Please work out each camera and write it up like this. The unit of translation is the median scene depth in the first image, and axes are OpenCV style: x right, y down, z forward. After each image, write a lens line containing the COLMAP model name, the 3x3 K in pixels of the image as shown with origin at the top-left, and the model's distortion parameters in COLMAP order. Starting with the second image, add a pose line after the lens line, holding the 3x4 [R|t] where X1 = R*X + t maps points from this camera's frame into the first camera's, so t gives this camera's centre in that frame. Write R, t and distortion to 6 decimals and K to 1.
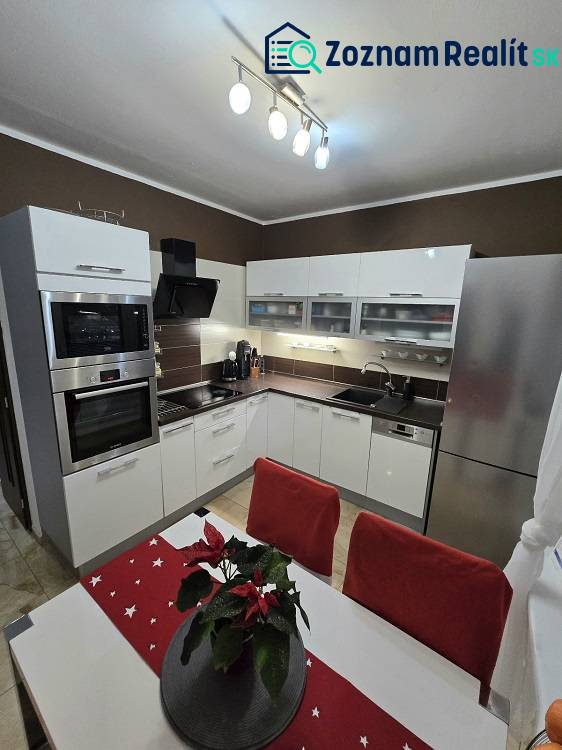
lens RADIAL K [[303.6, 0, 279.5], [0, 303.6, 376.2], [0, 0, 1]] dist [0.001562, -0.000754]
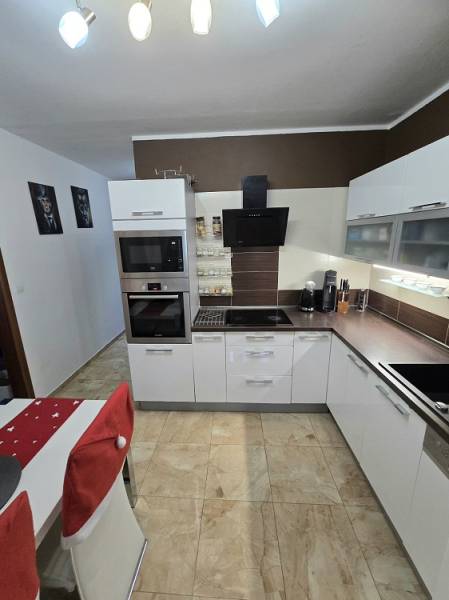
lens RADIAL K [[242.9, 0, 218.7], [0, 242.9, 298.5], [0, 0, 1]] dist [0.001562, -0.000754]
pose [[0.564886, 0.163273, -0.808854, 0.370062], [-0.147517, 0.984420, 0.095689, -0.068330], [0.811876, 0.065266, 0.580171, 0.381168]]
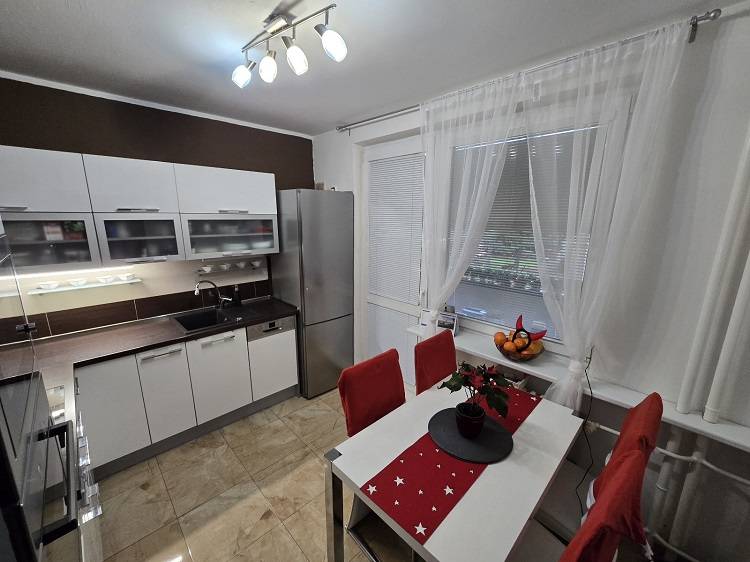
lens RADIAL K [[303.6, 0, 359.4], [0, 303.6, 287.6], [0, 0, 1]] dist [0.001562, -0.000754]
pose [[0.186852, -0.253109, 0.949222, -0.524206], [0.224868, 0.951605, 0.209479, -0.118222], [-0.956306, 0.174308, 0.234726, 0.316378]]
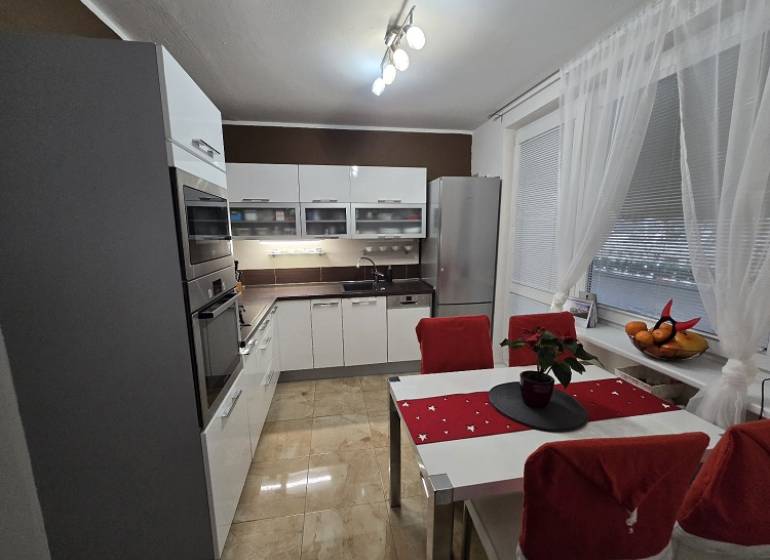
lens RADIAL K [[302.4, 0, 377.0], [0, 302.4, 285.5], [0, 0, 1]] dist [-0.003814, -0.000478]
pose [[0.699796, -0.162717, 0.695563, -0.527353], [0.189793, 0.981067, 0.038559, 0.028627], [-0.688668, 0.105030, 0.717429, 0.110561]]
